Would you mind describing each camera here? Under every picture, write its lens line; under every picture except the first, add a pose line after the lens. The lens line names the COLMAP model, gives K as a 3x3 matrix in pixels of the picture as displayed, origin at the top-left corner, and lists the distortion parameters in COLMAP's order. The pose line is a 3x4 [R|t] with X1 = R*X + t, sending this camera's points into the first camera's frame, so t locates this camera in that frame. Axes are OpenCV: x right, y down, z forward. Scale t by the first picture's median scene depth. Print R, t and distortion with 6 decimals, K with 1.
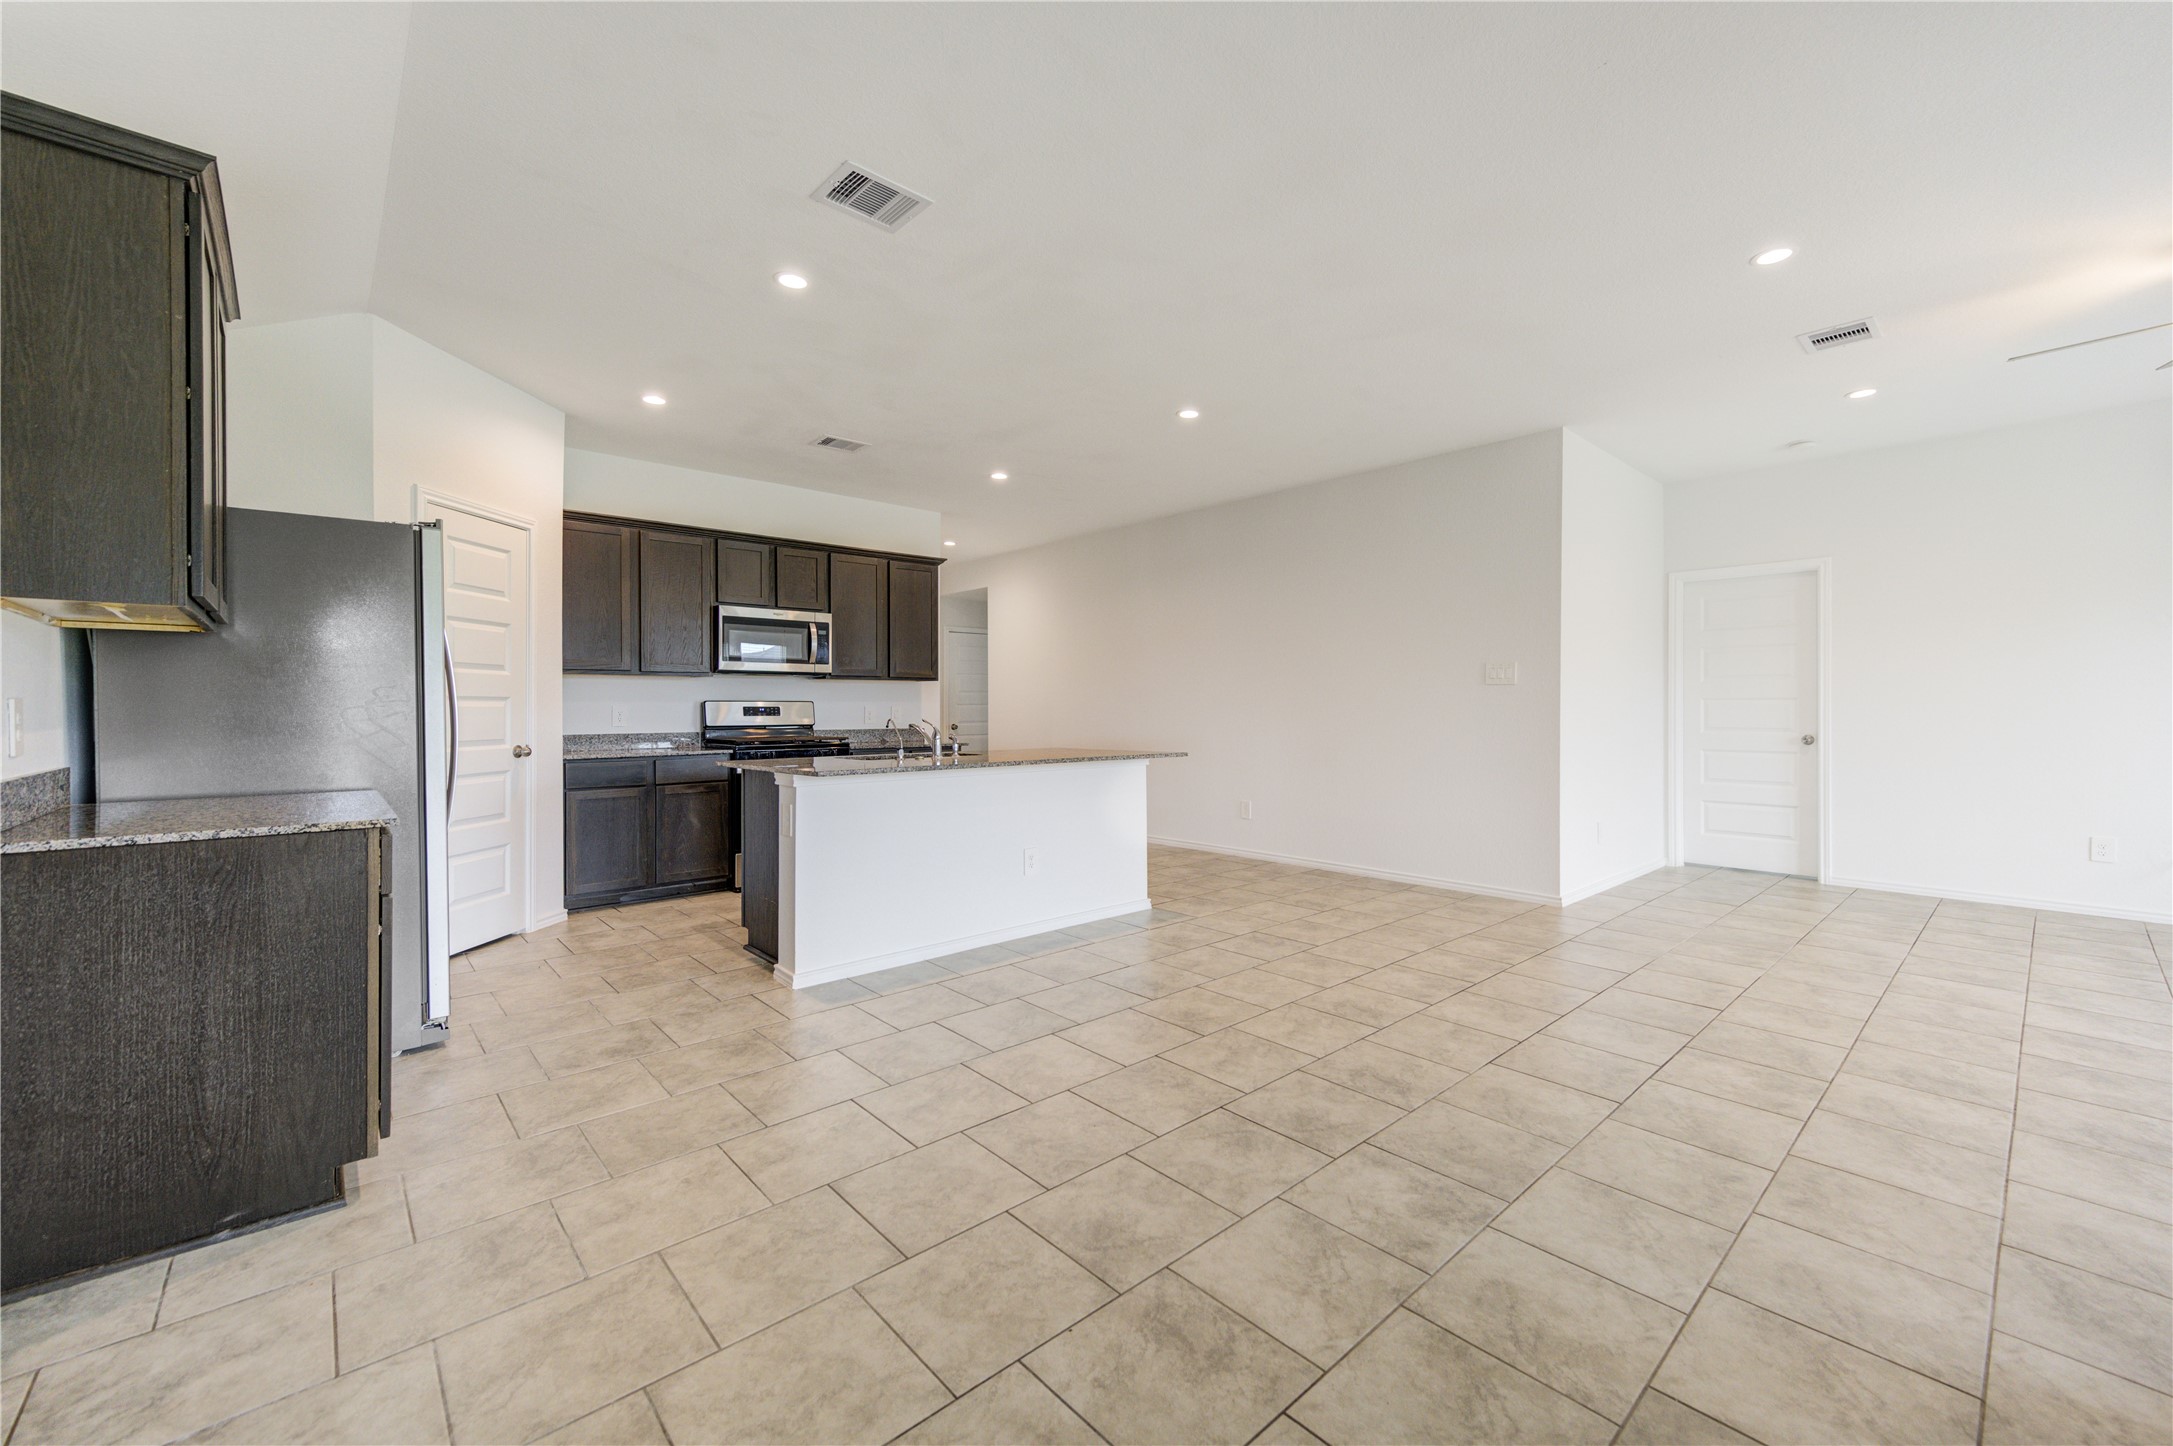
lens RADIAL K [[862.6, 0, 1097.9], [0, 862.6, 722.1], [0, 0, 1]] dist [0.007792, 0.000479]
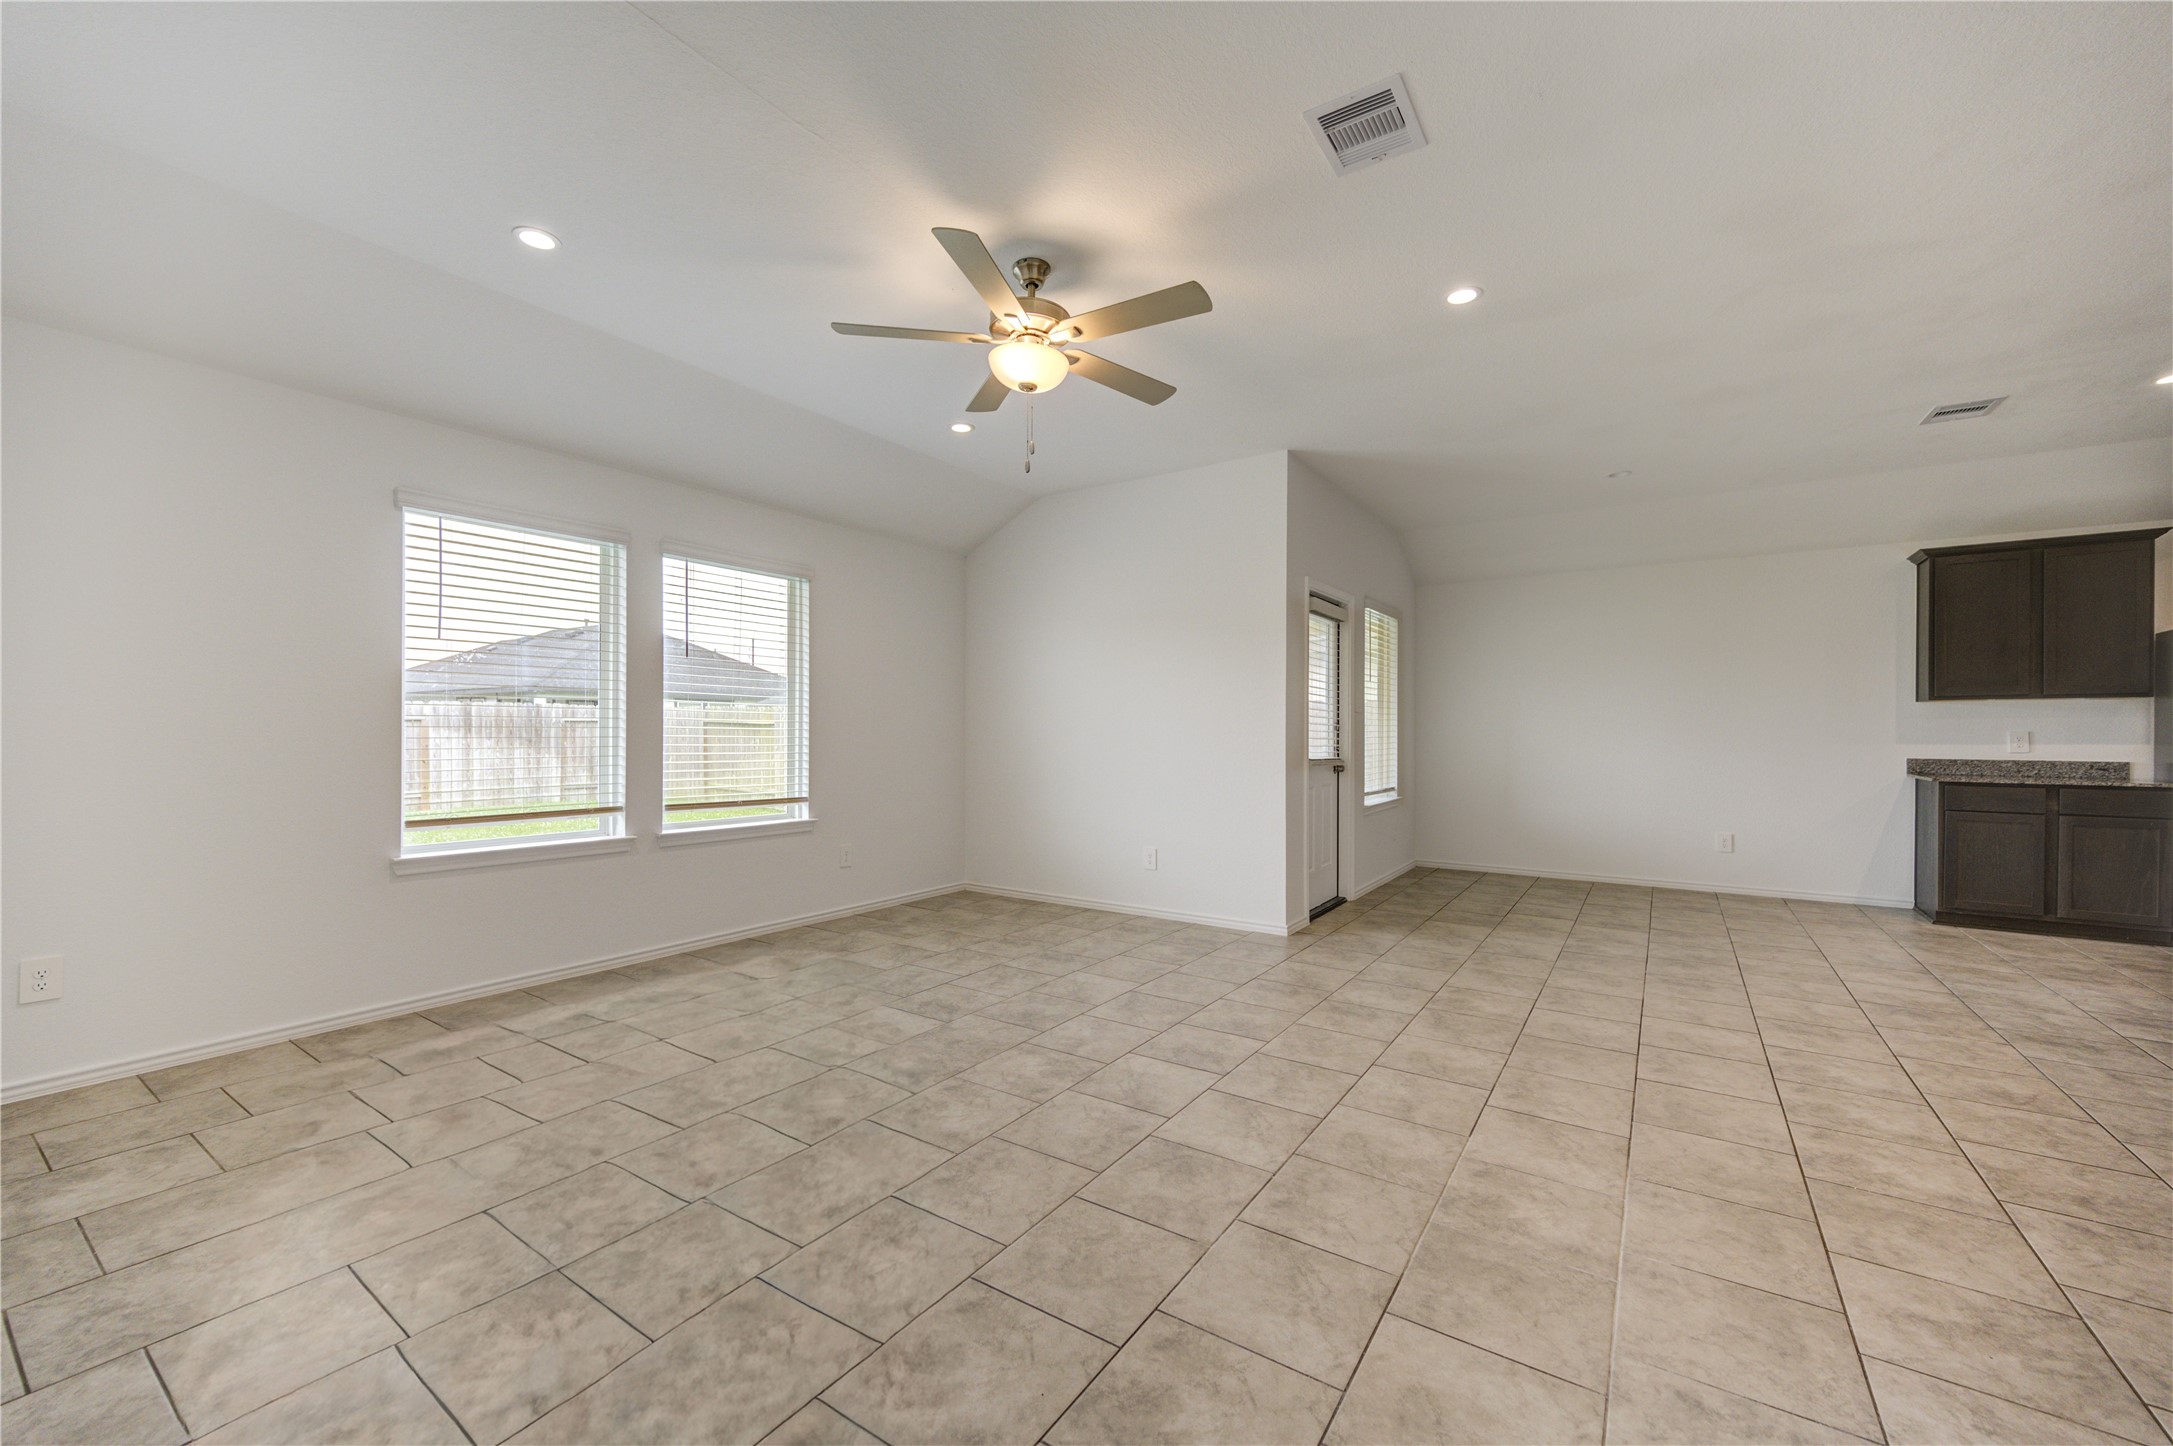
lens RADIAL K [[851.6, 0, 1092.4], [0, 851.6, 732.5], [0, 0, 1]] dist [0.004499, -0.000157]
pose [[-0.970936, -0.002213, -0.239330, 1.137700], [-0.006156, 0.999857, 0.015731, -0.025187], [0.239261, 0.016747, -0.970811, 1.477069]]
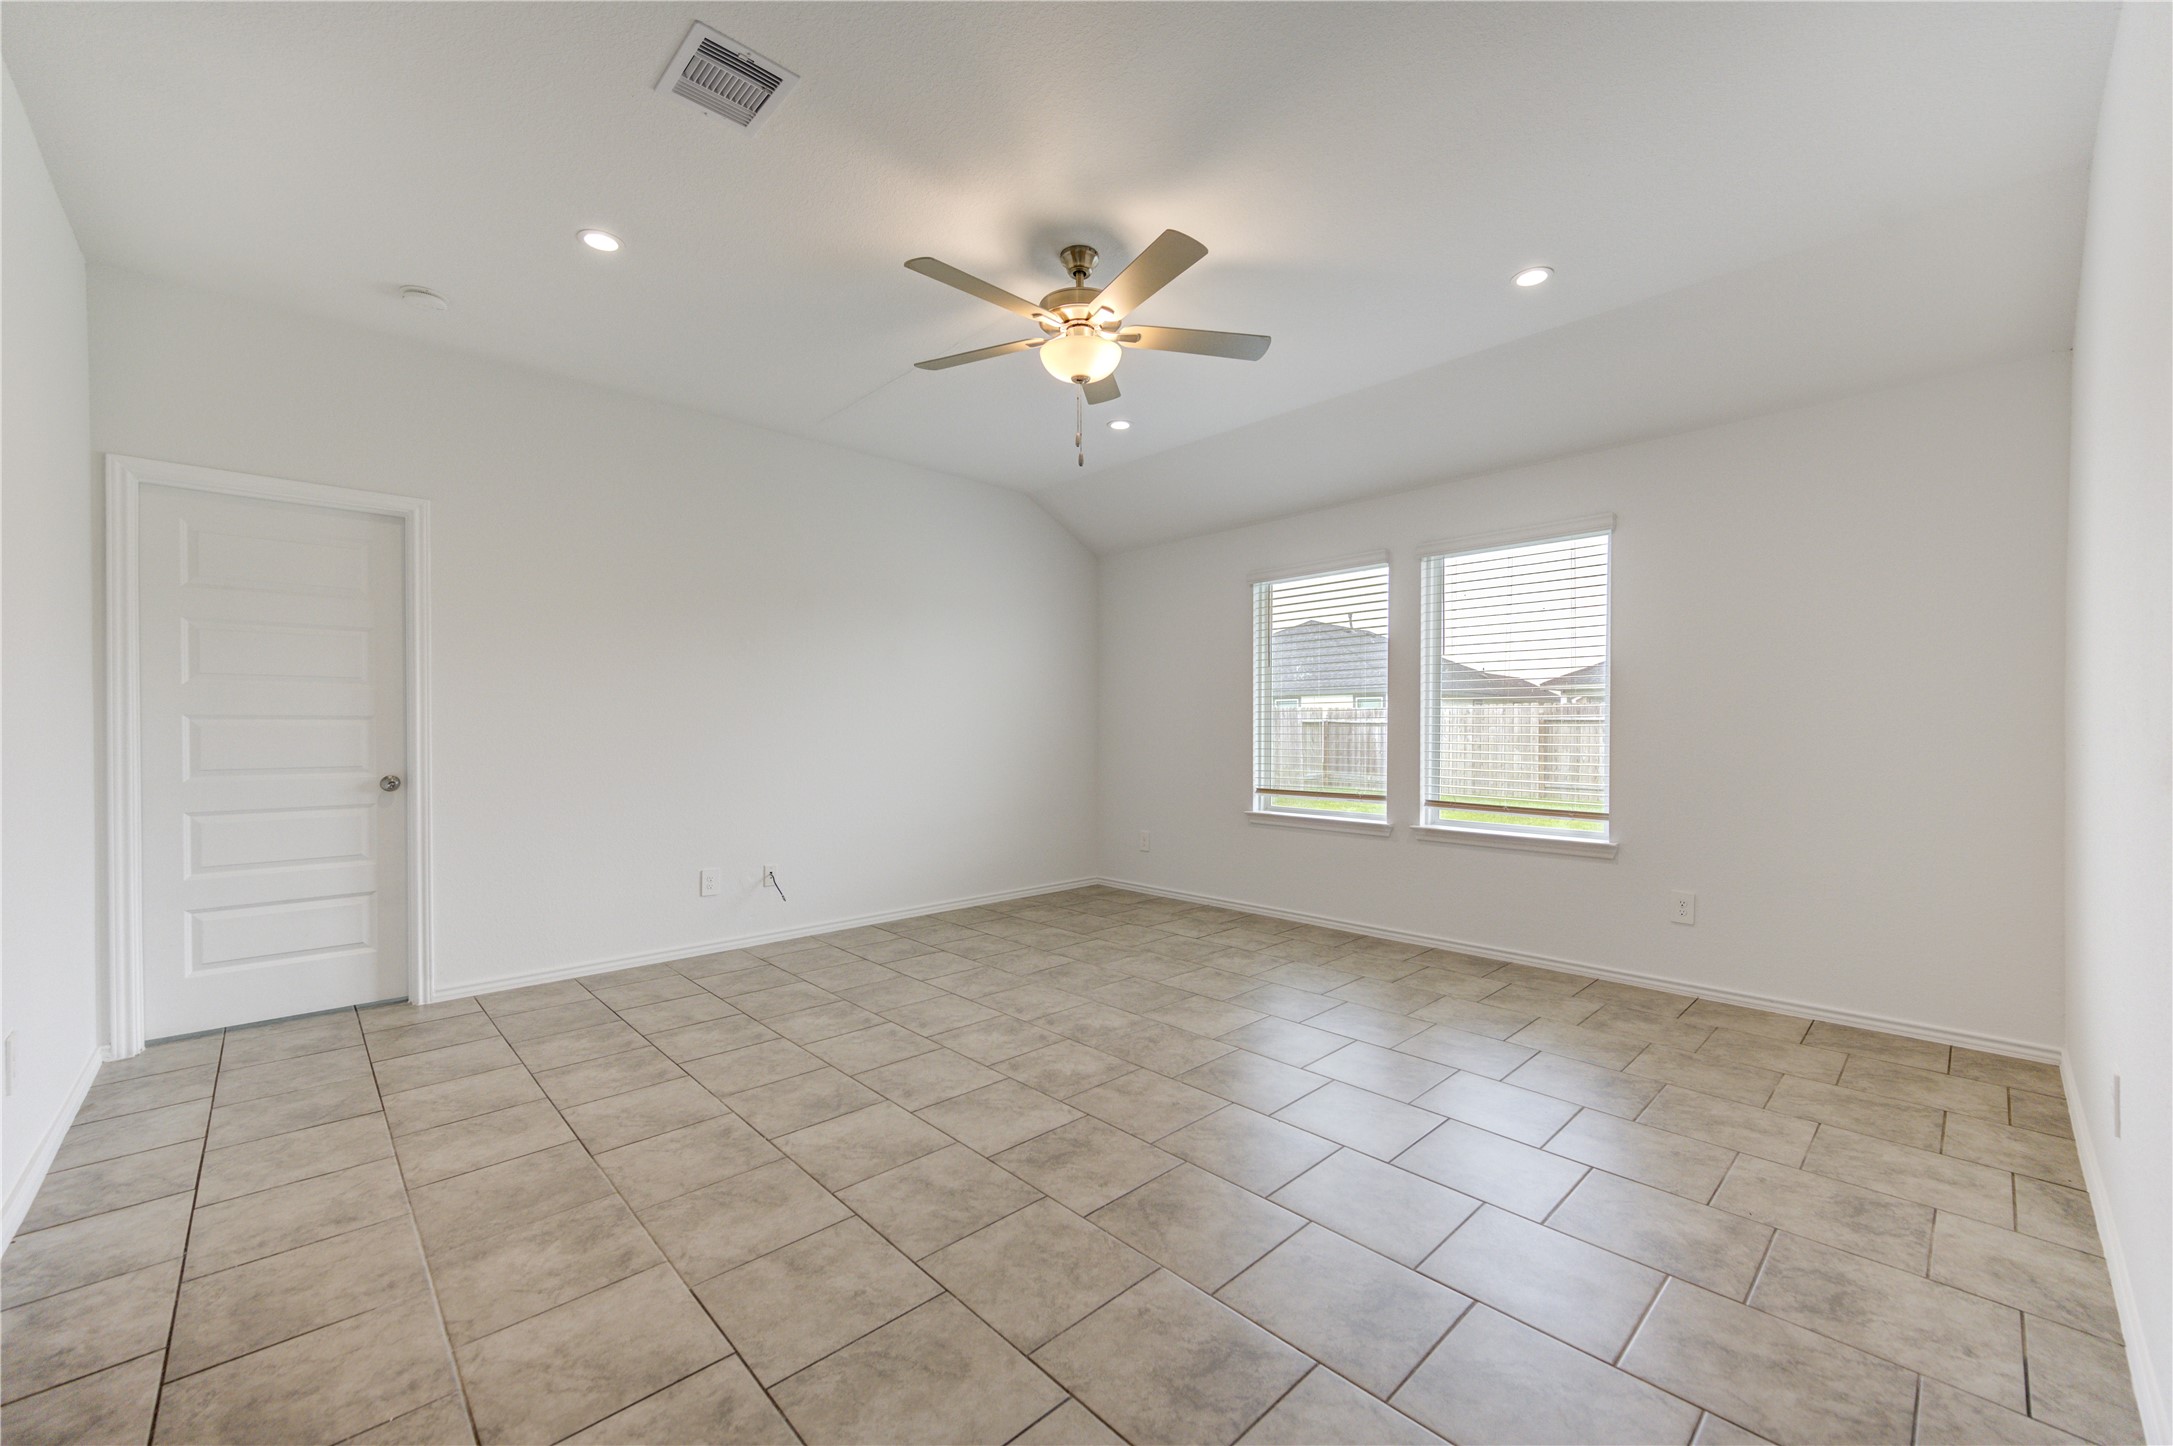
lens RADIAL K [[851.6, 0, 1092.4], [0, 851.6, 732.5], [0, 0, 1]] dist [0.004499, -0.000157]
pose [[-0.026772, -0.004239, 0.999633, 0.268264], [0.018887, 0.999810, 0.004745, -0.014410], [-0.999463, 0.019007, -0.026686, 0.739964]]
